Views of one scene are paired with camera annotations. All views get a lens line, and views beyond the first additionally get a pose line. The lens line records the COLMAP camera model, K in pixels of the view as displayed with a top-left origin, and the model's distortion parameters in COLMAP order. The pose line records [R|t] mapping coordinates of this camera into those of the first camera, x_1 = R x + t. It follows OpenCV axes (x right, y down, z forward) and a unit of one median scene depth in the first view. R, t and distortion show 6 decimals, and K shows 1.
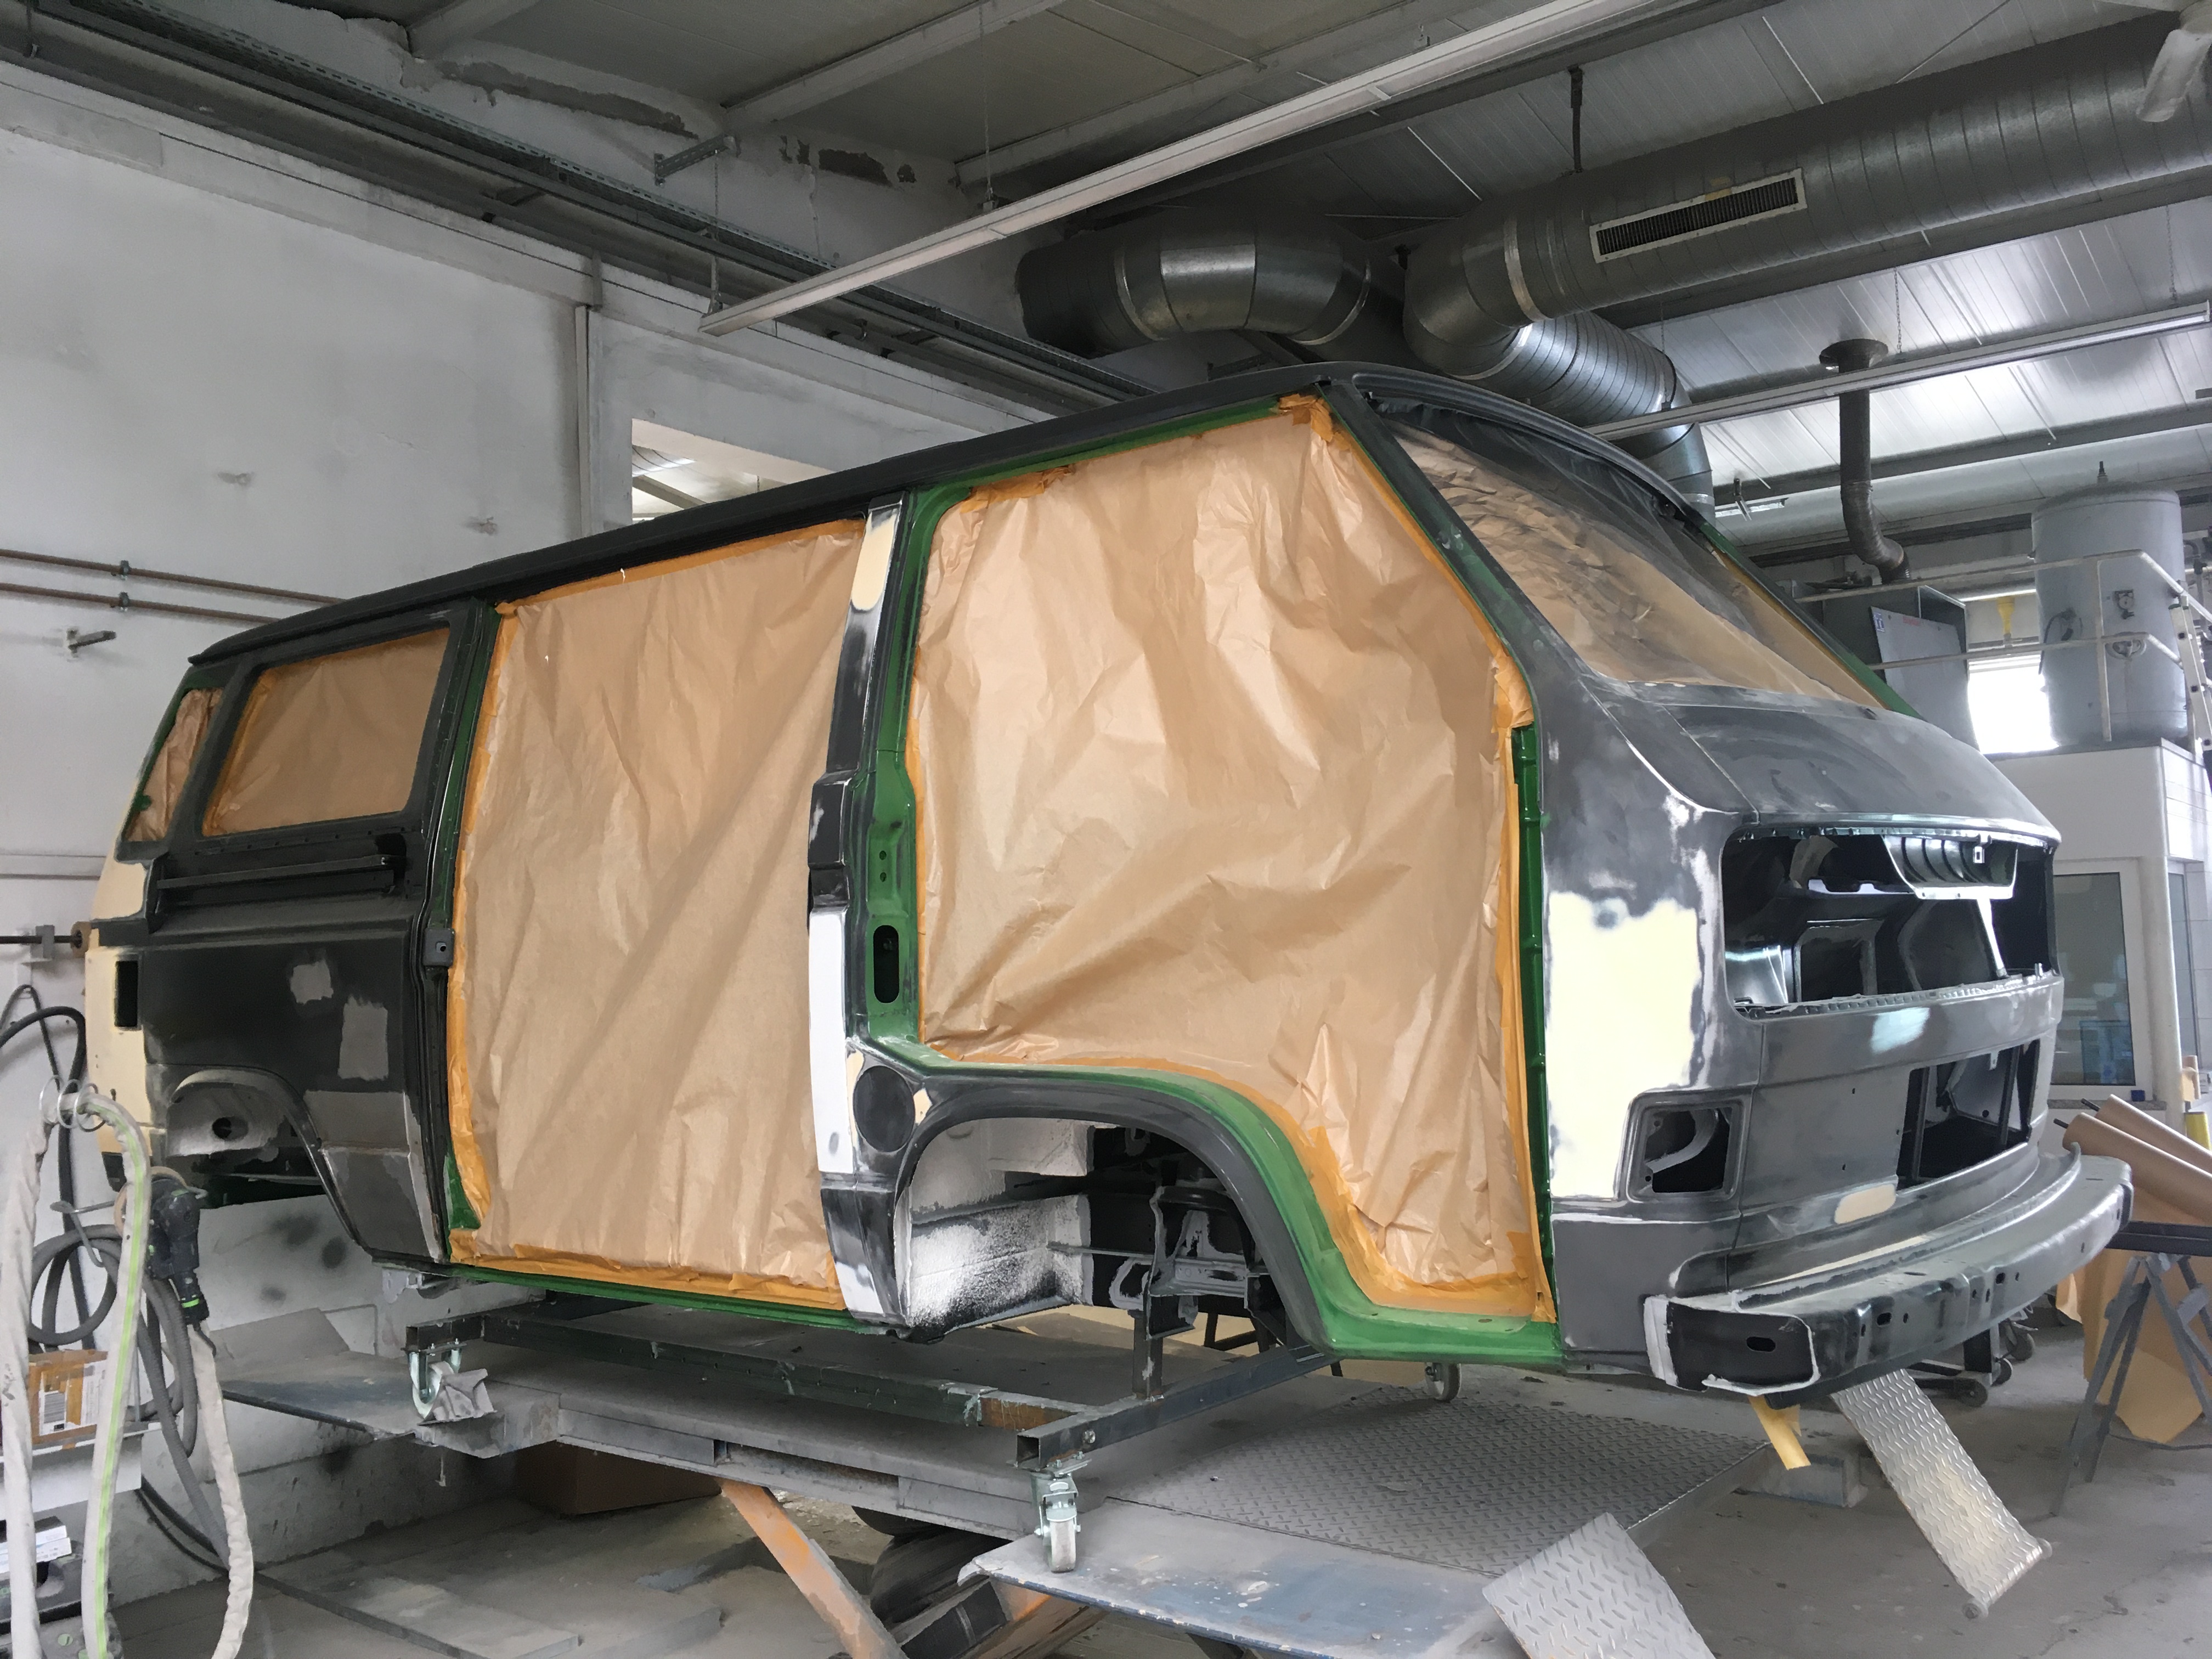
lens RADIAL K [[1890.3, 0, 1106.0], [0, 1890.3, 829.5], [0, 0, 1]] dist [0.036443, -0.016972]
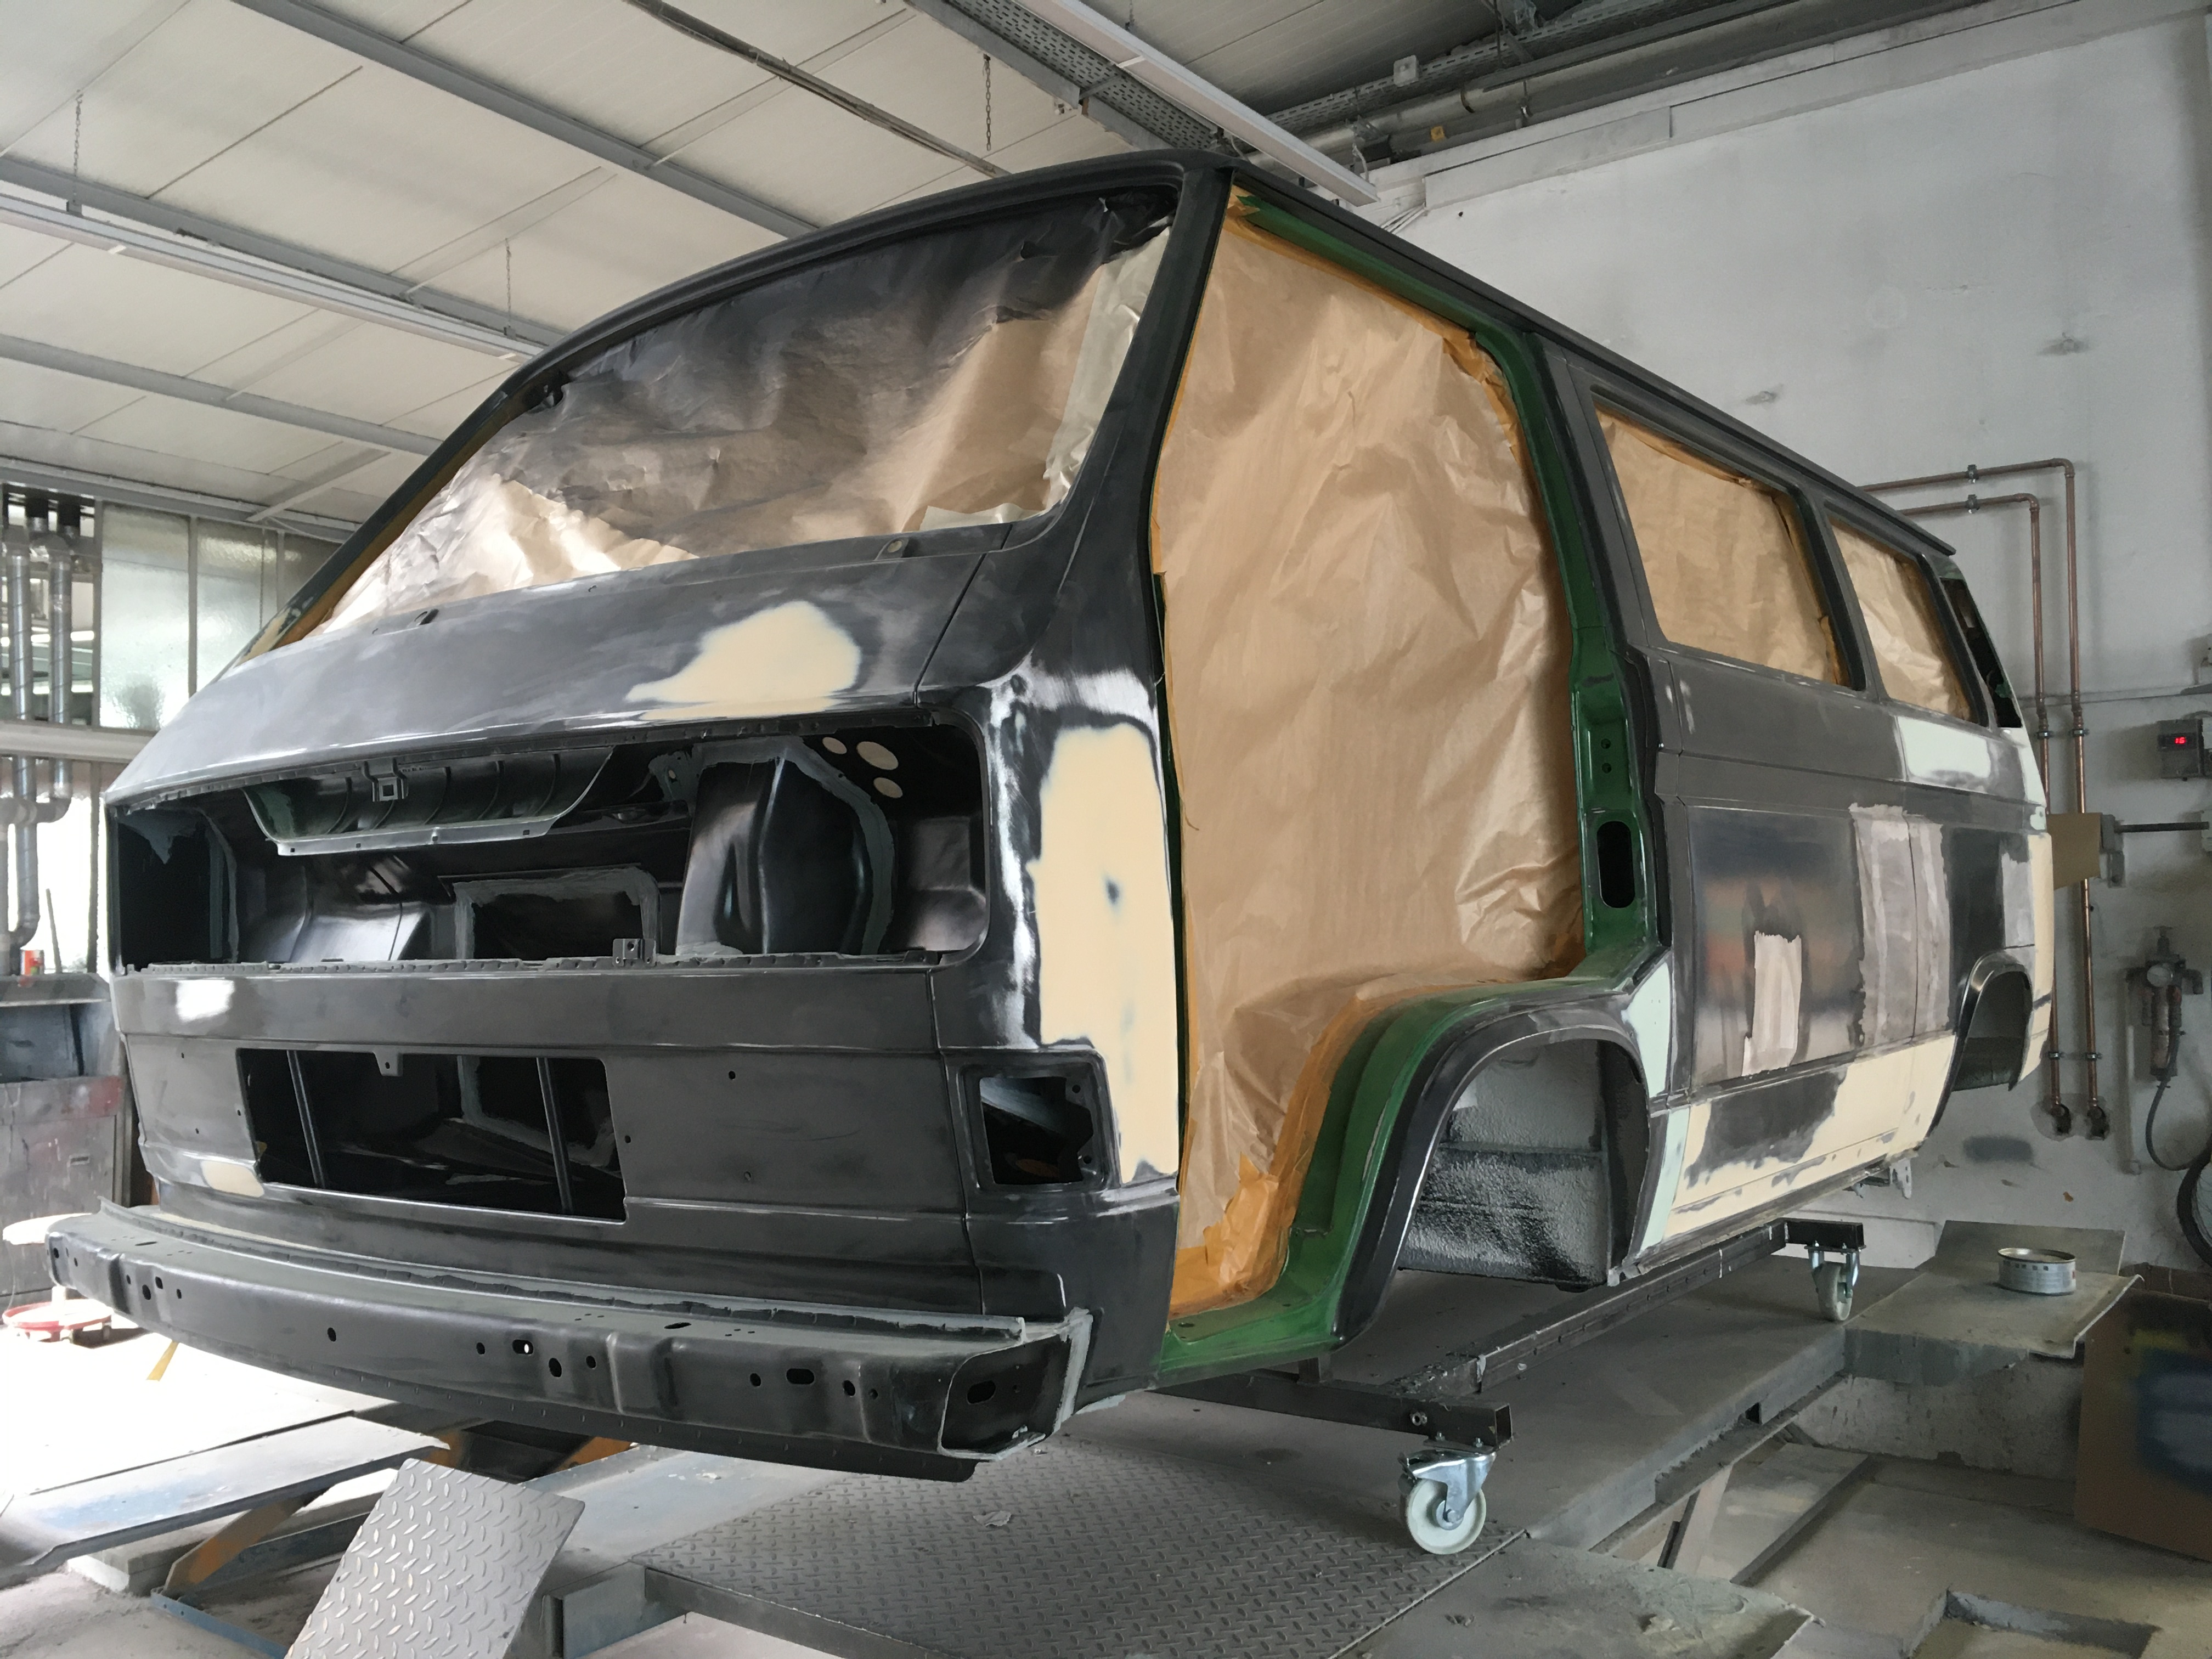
lens RADIAL K [[1941.6, 0, 1106.0], [0, 1941.6, 829.5], [0, 0, 1]] dist [-0.008944, -0.008985]
pose [[0.031355, -0.008411, -0.999473, 0.450562], [0.083953, 0.996453, -0.005752, 0.020588], [0.995976, -0.083729, 0.031950, 0.459285]]
